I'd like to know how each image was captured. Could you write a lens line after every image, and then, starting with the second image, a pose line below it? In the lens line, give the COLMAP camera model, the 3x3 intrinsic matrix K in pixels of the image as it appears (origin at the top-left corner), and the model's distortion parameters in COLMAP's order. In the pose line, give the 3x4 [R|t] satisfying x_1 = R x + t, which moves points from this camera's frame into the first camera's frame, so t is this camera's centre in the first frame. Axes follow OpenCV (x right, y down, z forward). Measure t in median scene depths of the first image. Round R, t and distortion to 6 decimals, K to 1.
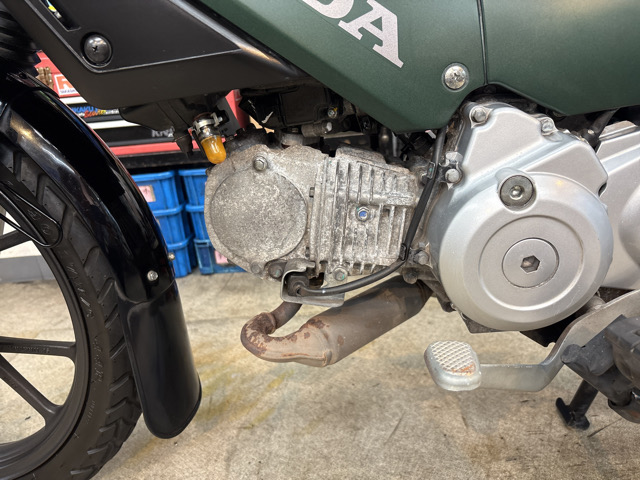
lens RADIAL K [[486.4, 0, 317.4], [0, 486.4, 242.3], [0, 0, 1]] dist [0.021838, -0.005056]
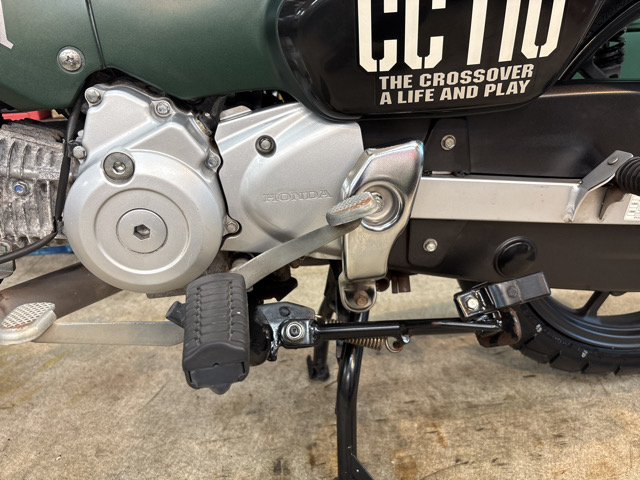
lens RADIAL K [[493.2, 0, 322.7], [0, 493.2, 238.5], [0, 0, 1]] dist [0.008442, -0.005159]
pose [[0.982004, -0.023488, 0.187396, 0.347723], [0.017179, 0.999232, 0.035220, 0.014774], [-0.188079, -0.031367, 0.981653, -0.105228]]
